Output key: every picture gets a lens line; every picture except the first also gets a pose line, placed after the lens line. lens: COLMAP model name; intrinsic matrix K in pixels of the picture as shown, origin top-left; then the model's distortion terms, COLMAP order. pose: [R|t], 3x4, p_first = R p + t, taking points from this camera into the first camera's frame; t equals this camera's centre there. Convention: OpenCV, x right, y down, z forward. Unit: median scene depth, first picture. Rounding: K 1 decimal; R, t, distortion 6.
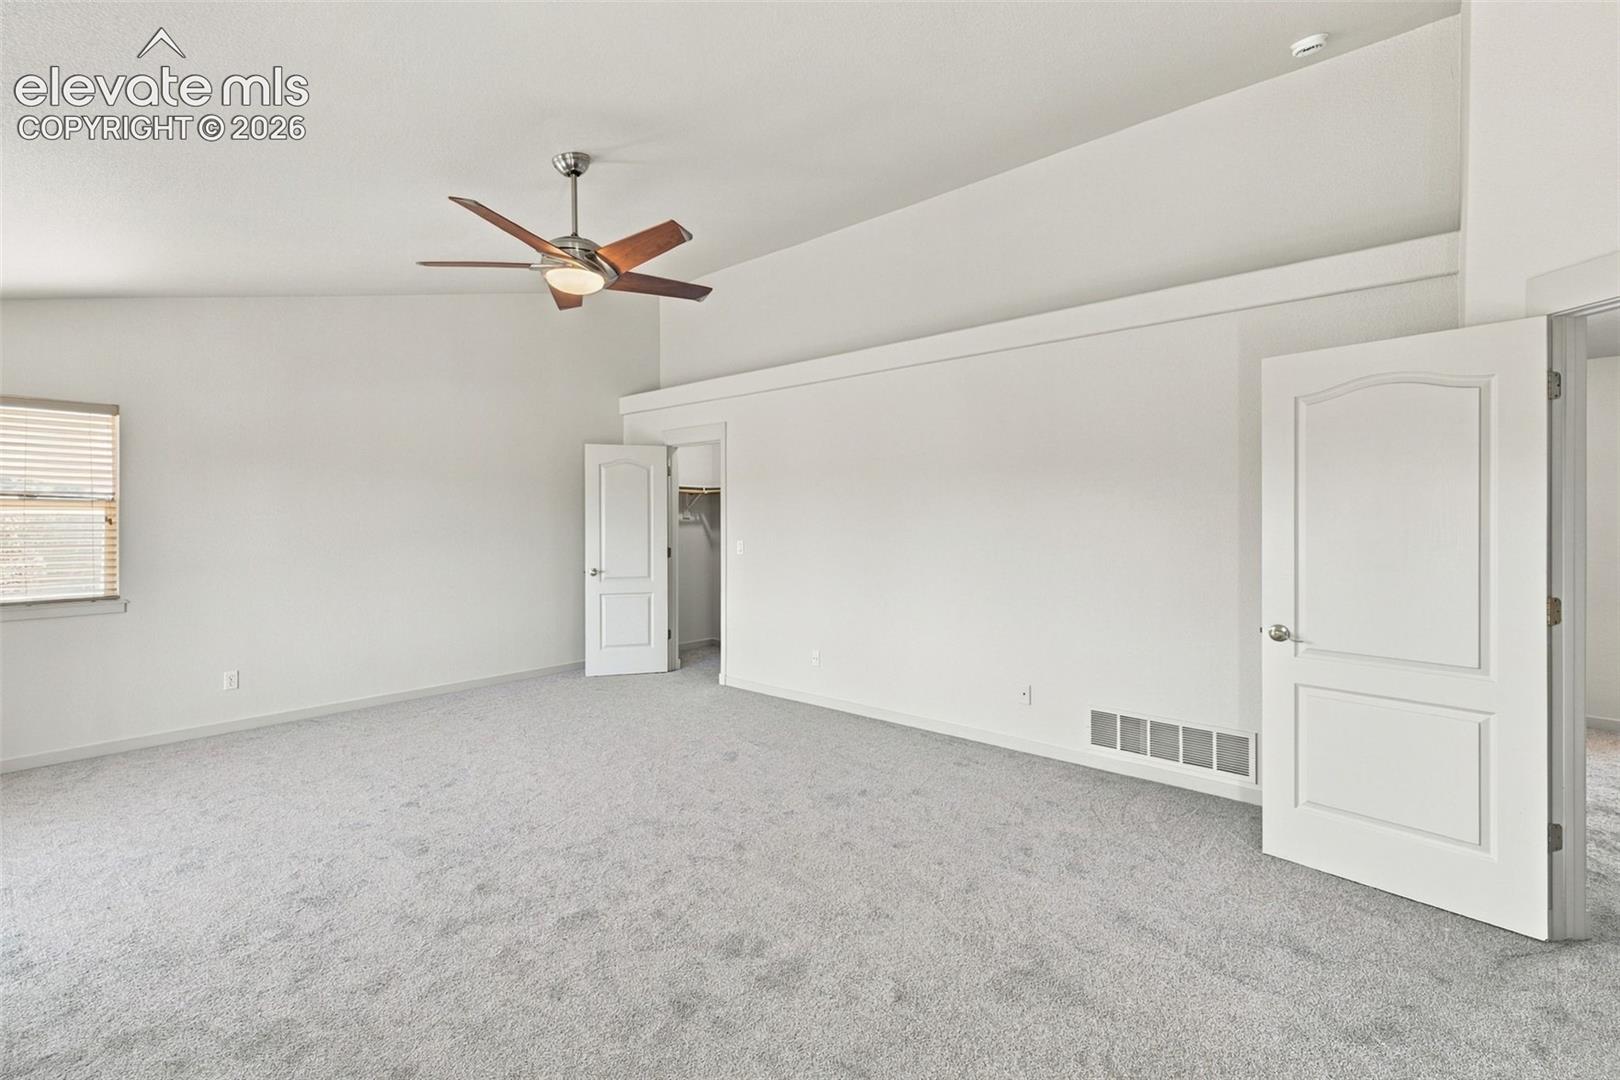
lens RADIAL K [[698.3, 0, 805.6], [0, 698.3, 530.1], [0, 0, 1]] dist [0.002529, 0.000150]
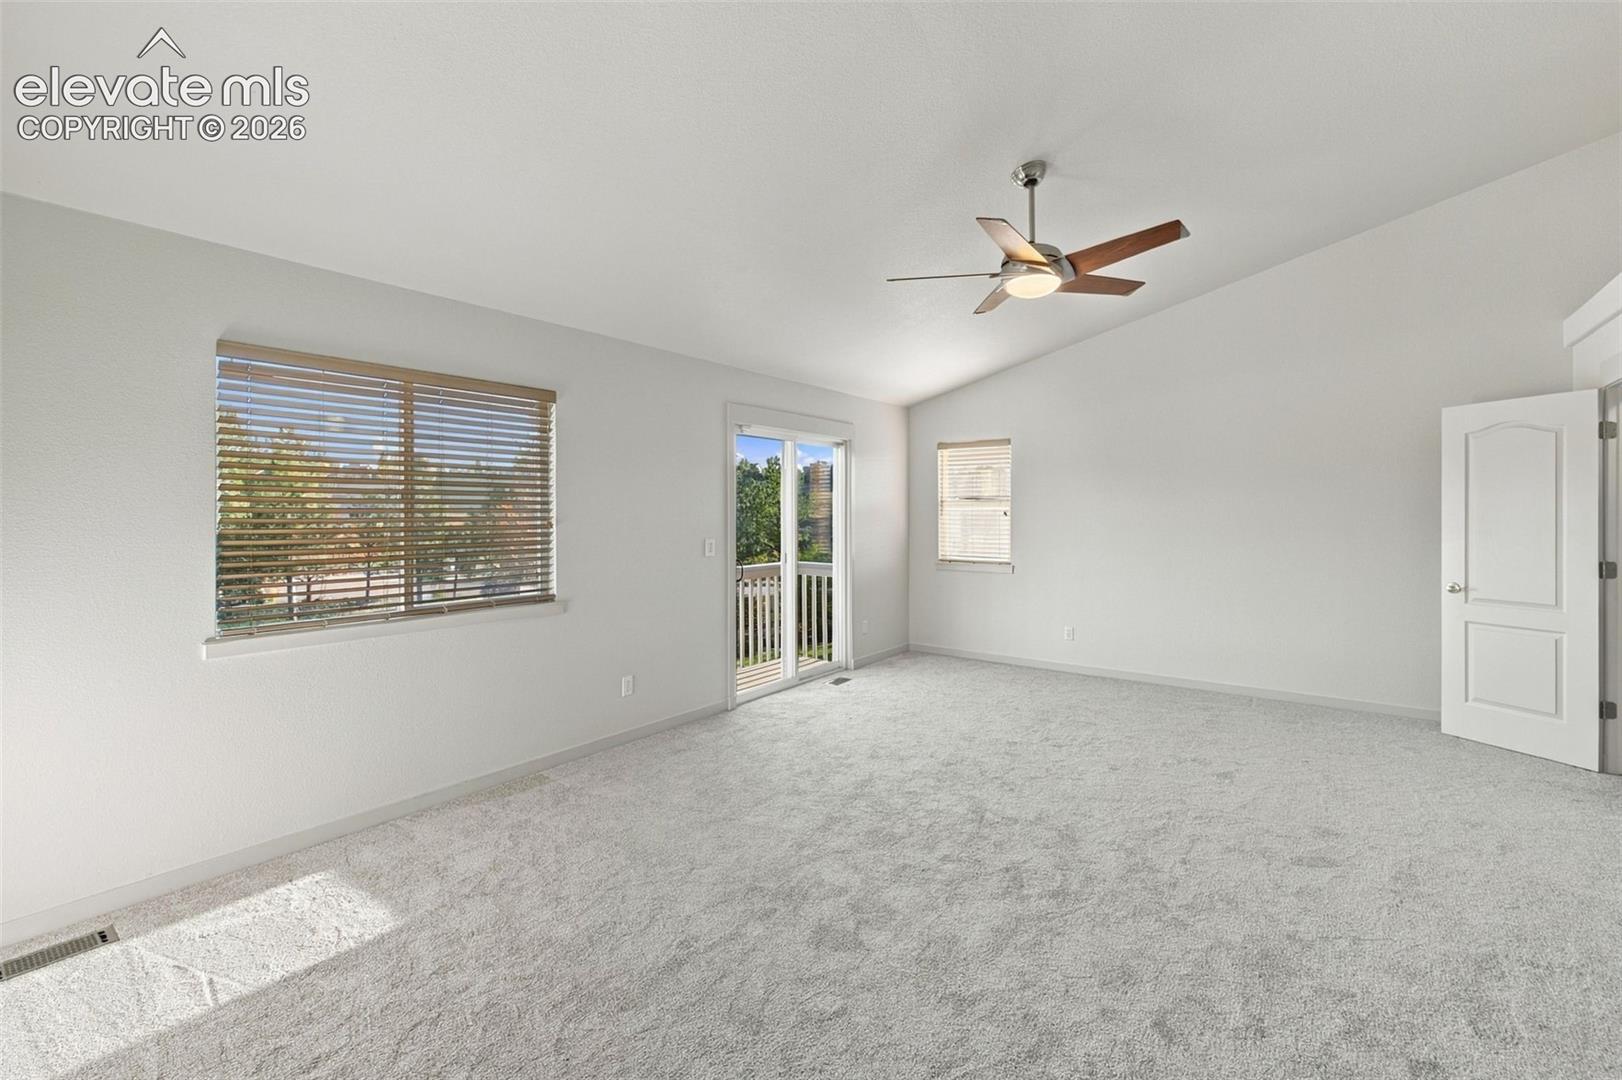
lens RADIAL K [[699.2, 0, 805.3], [0, 699.2, 524.1], [0, 0, 1]] dist [0.002529, 0.000150]
pose [[0.072595, 0.017146, -0.997214, 0.712019], [-0.016060, 0.999743, 0.016021, -0.010387], [0.997232, 0.014852, 0.072851, 0.603529]]
